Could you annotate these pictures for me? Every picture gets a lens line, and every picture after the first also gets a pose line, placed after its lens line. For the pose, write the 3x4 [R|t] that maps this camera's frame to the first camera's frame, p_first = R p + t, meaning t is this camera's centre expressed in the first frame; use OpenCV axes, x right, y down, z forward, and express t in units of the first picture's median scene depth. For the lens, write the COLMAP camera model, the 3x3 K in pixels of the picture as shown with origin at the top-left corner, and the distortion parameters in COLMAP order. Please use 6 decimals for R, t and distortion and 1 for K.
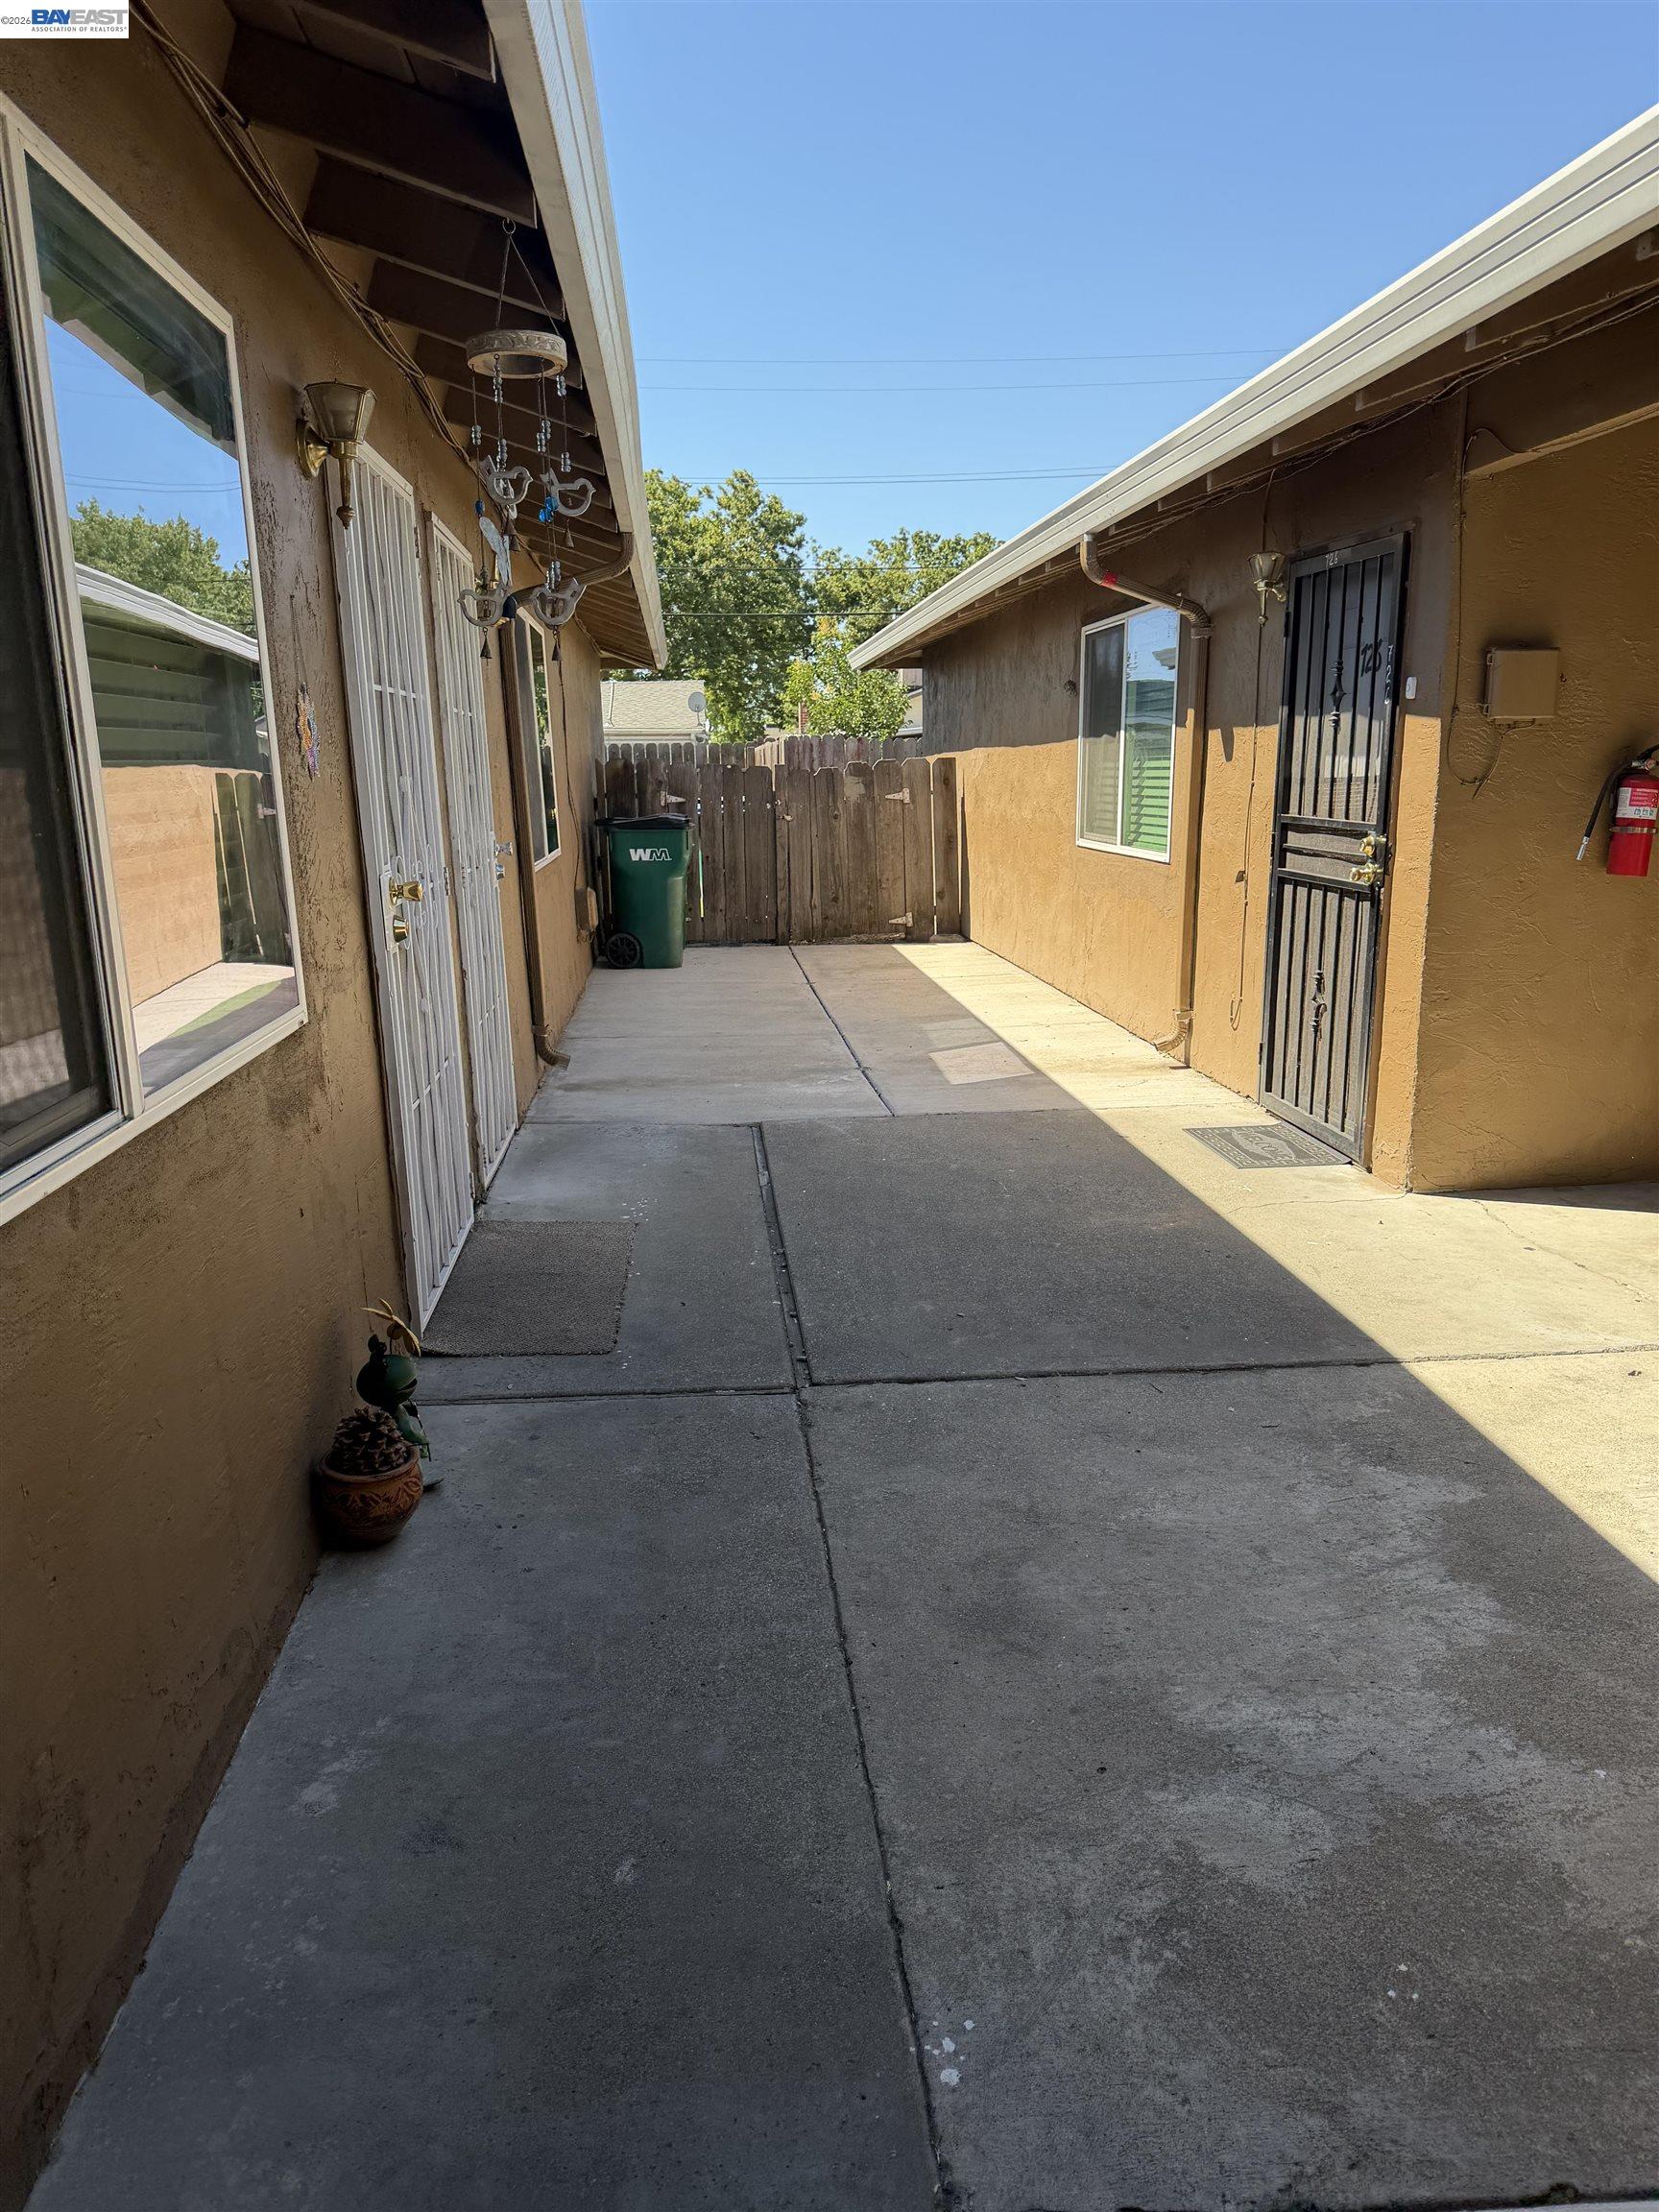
lens RADIAL K [[1523.5, 0, 829.5], [0, 1523.5, 1106.0], [0, 0, 1]] dist [0.221972, 0.000000]
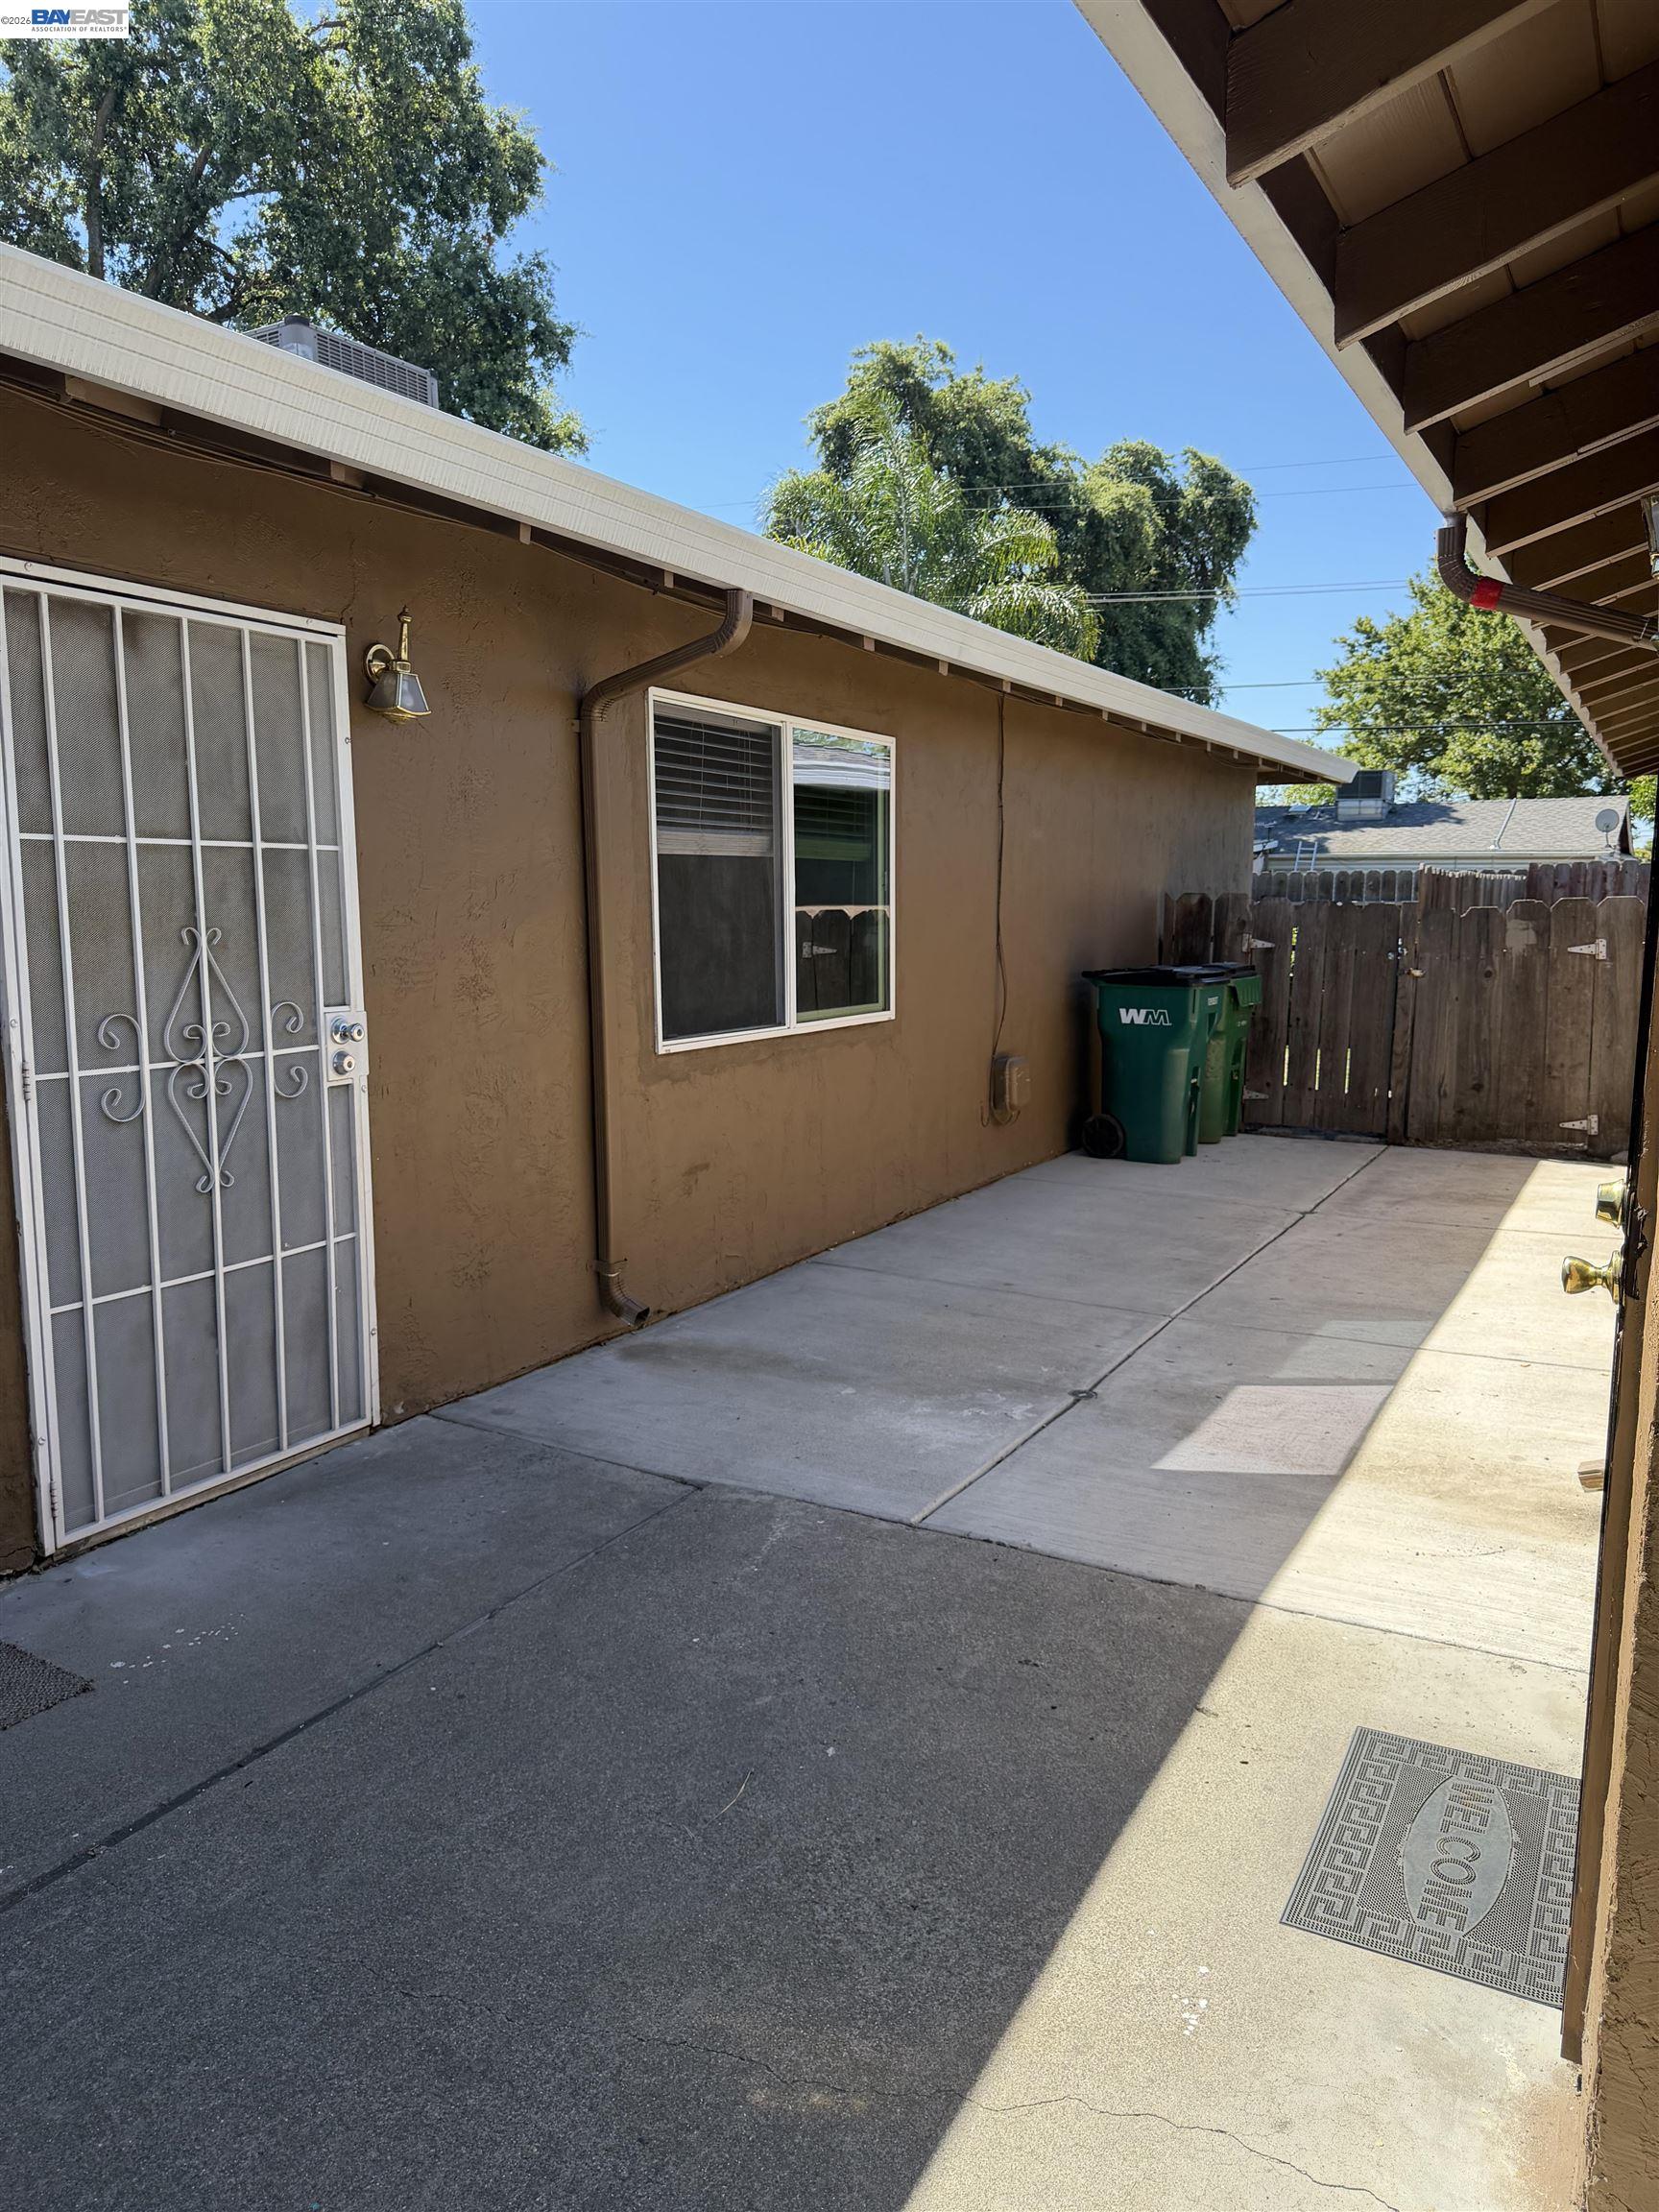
lens RADIAL K [[1547.5, 0, 829.5], [0, 1547.5, 1106.0], [0, 0, 1]] dist [0.041611, -0.000935]
pose [[0.826839, 0.094497, -0.554444, 0.185396], [-0.136046, 0.990114, -0.034133, -0.071467], [0.545737, 0.103653, 0.831521, 0.275506]]
